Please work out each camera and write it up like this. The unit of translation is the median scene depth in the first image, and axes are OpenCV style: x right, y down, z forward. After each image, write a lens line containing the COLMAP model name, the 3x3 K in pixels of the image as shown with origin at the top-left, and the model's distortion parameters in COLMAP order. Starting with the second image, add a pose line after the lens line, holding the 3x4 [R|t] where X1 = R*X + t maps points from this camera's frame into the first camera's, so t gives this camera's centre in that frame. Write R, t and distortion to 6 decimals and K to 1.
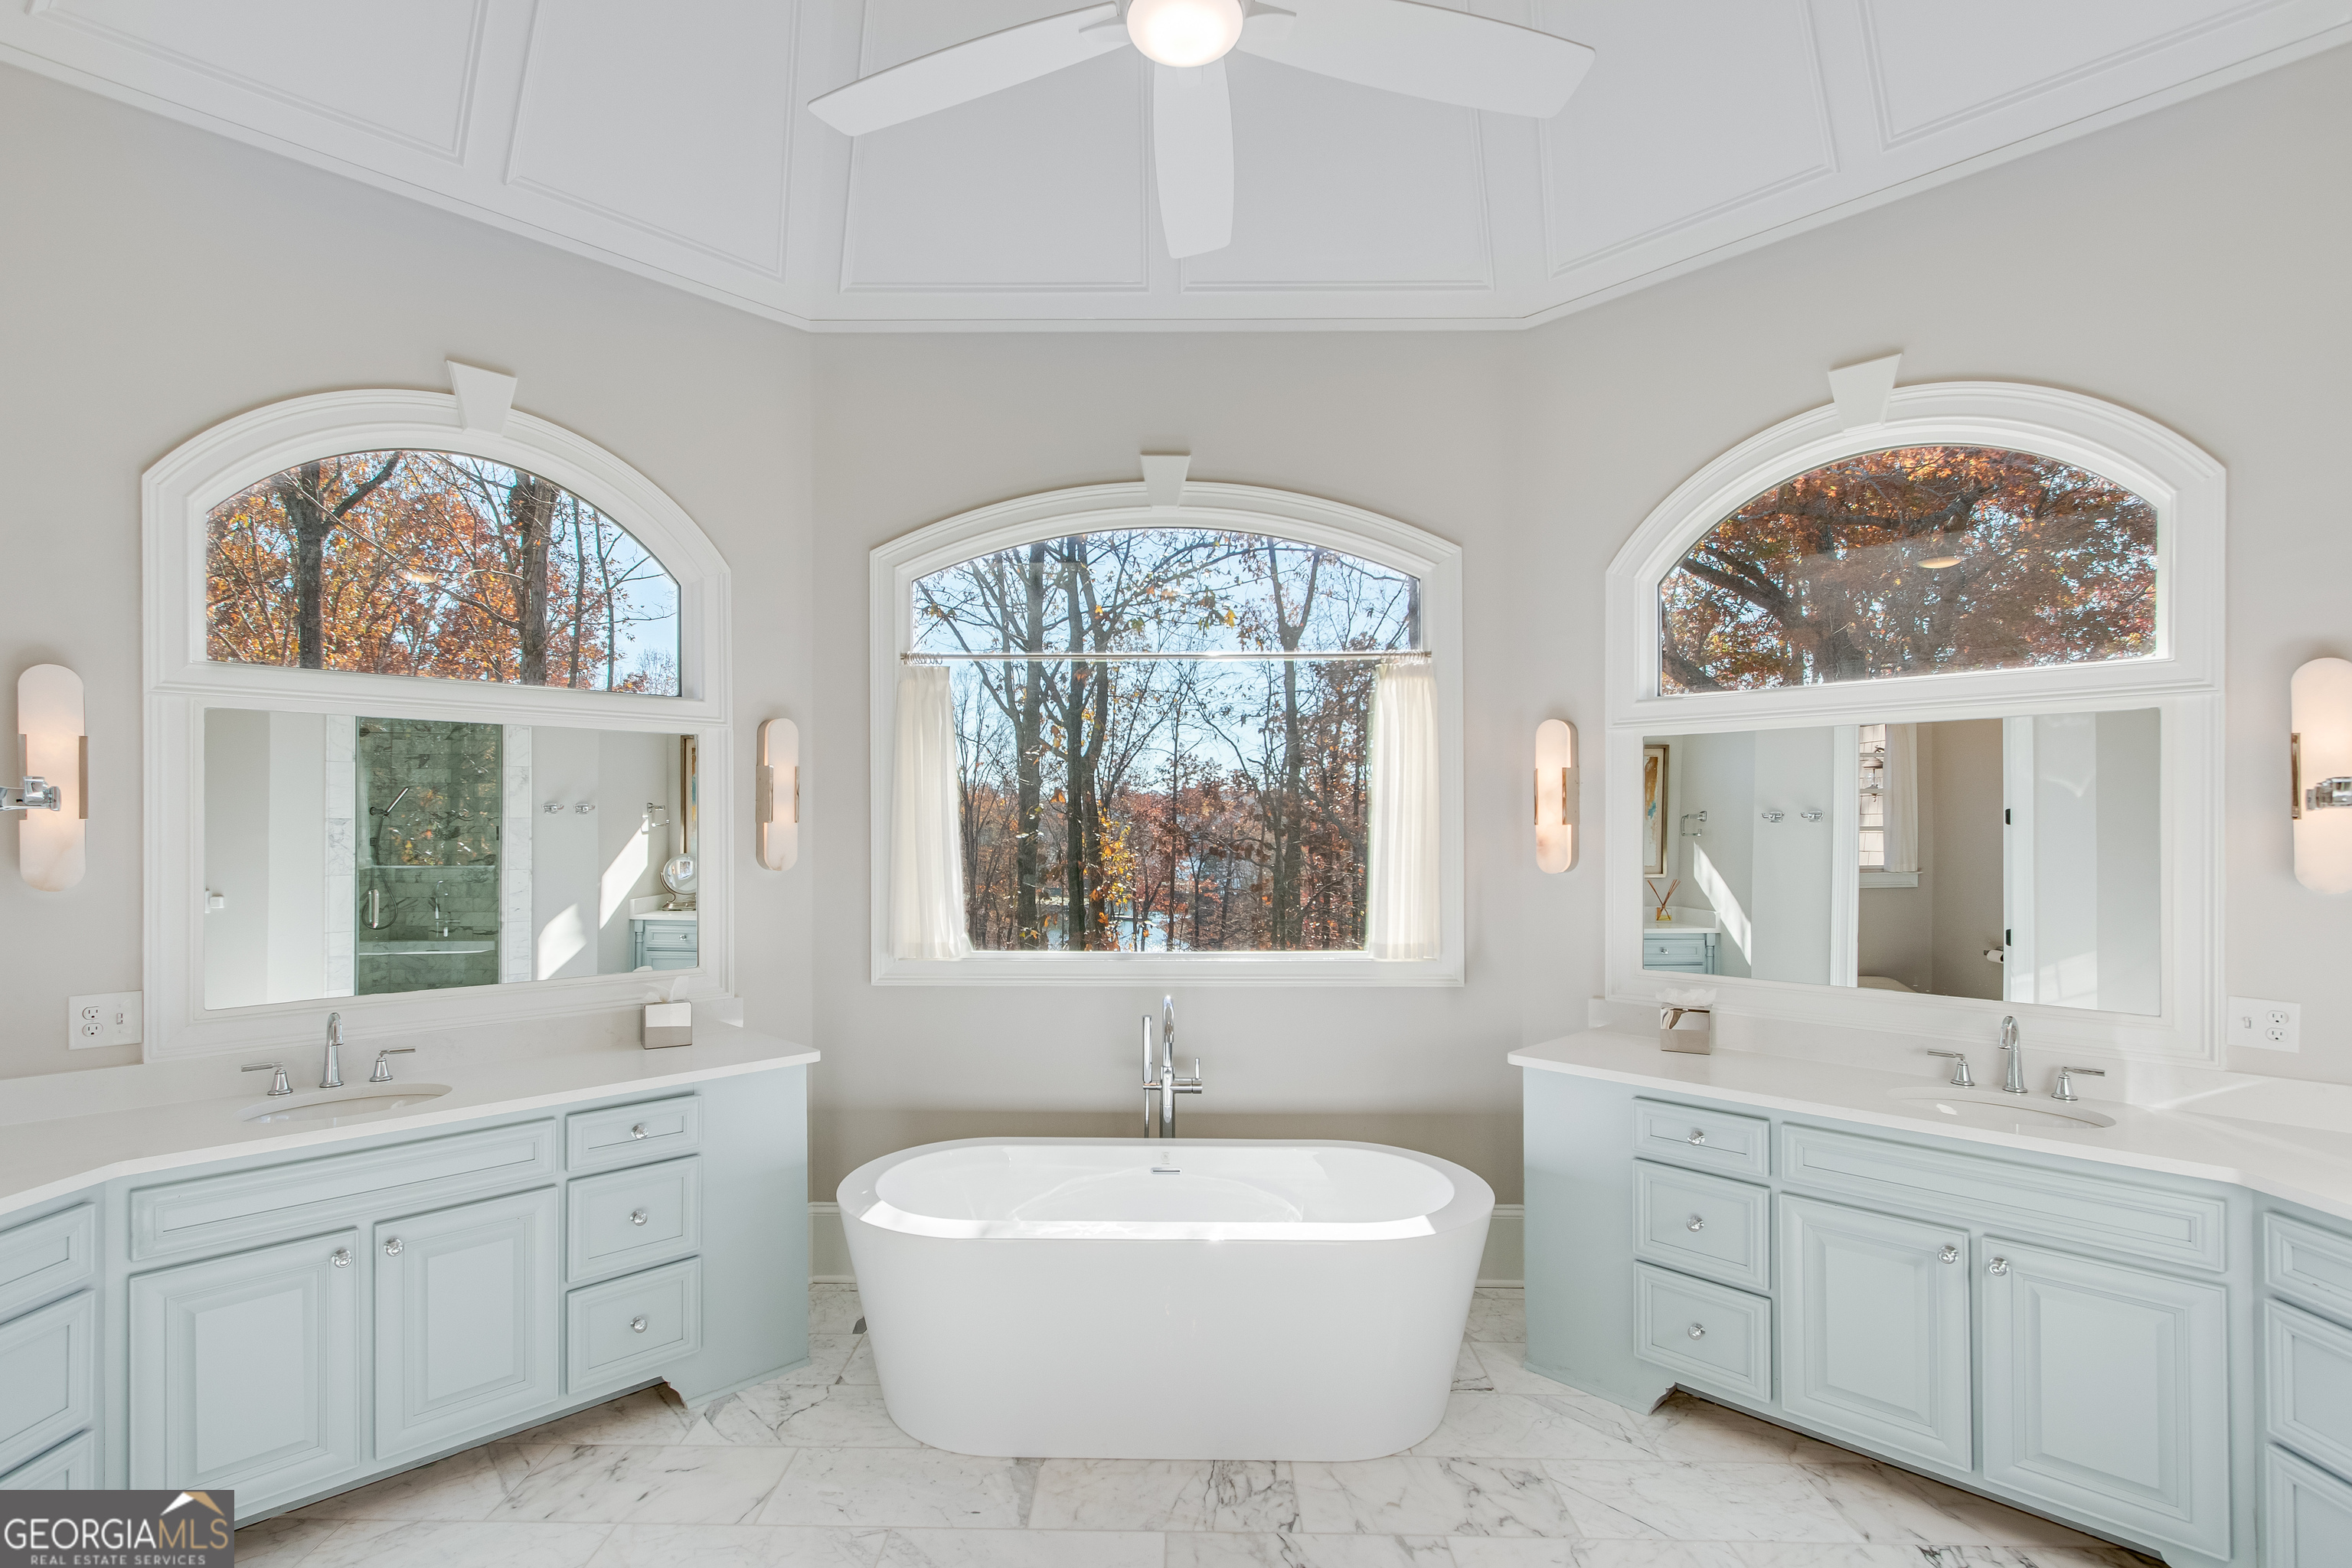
lens RADIAL K [[1106.3, 0, 1172.8], [0, 1106.3, 818.3], [0, 0, 1]] dist [-0.000337, -0.000082]
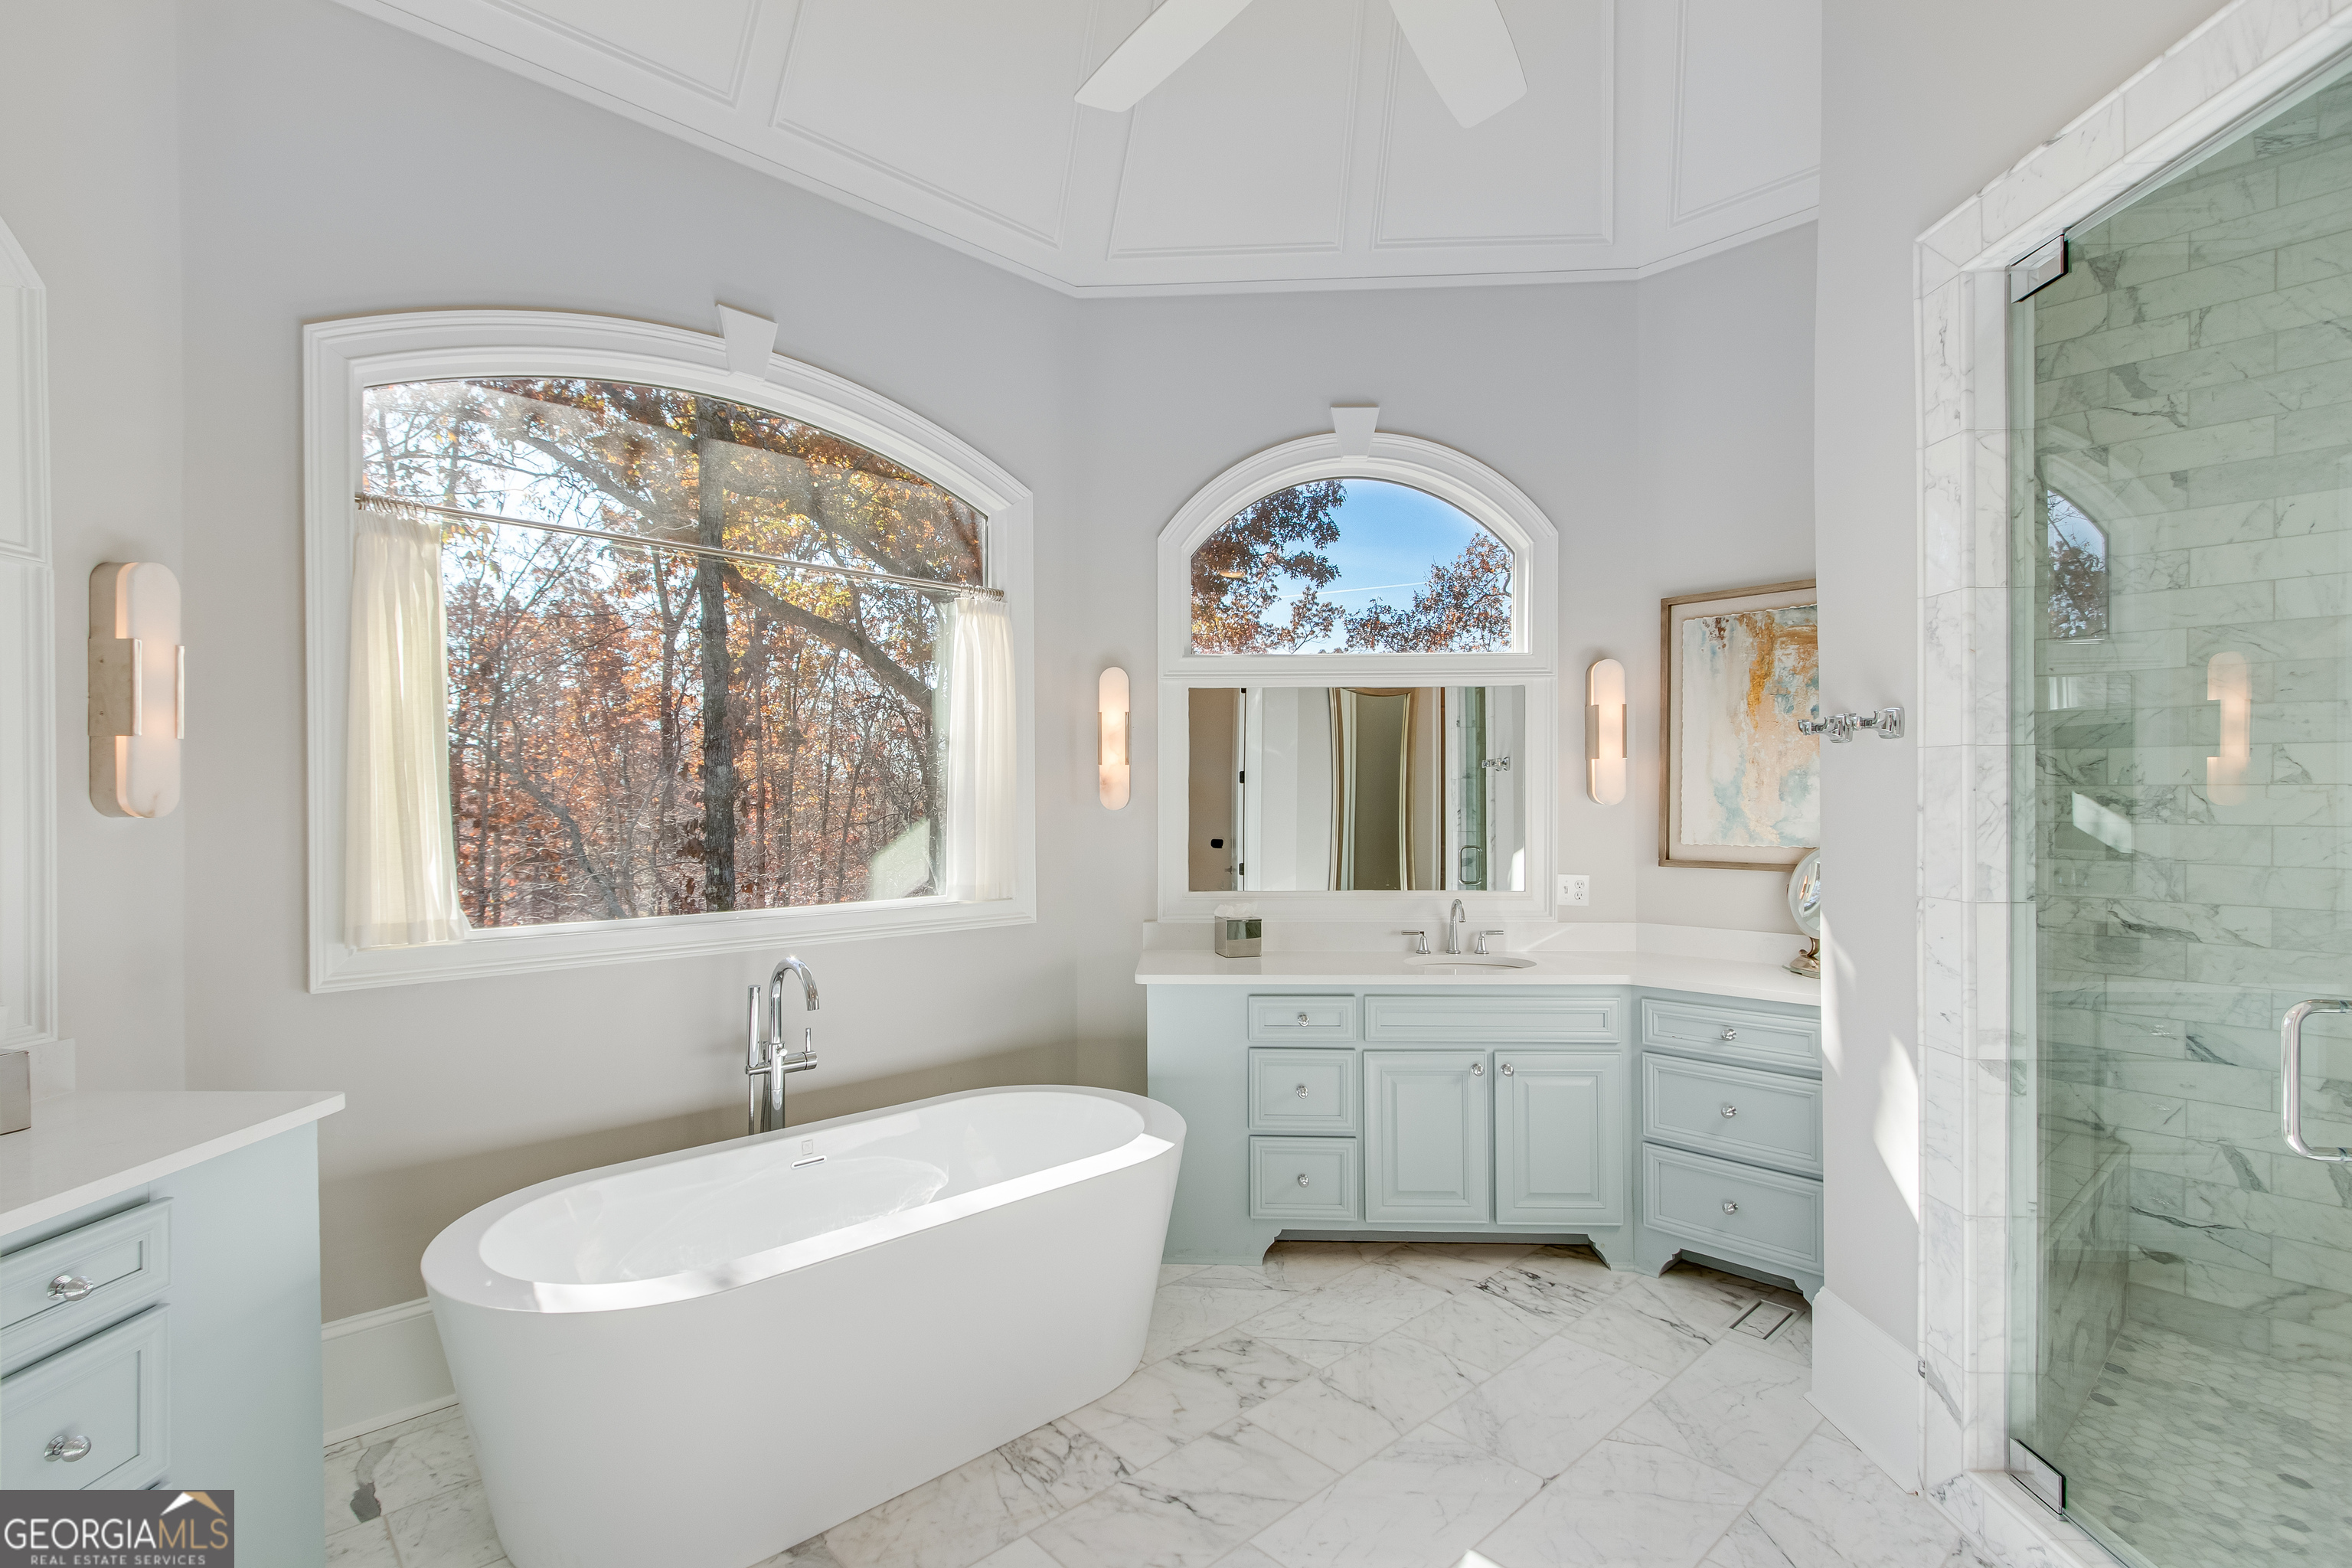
lens RADIAL K [[1082.5, 0, 1142.6], [0, 1082.5, 801.3], [0, 0, 1]] dist [0.003506, 0.000063]
pose [[0.730794, -0.005558, 0.682575, -0.446270], [0.001821, 0.999979, 0.006193, 0.043479], [-0.682595, -0.003283, 0.730789, 0.255500]]
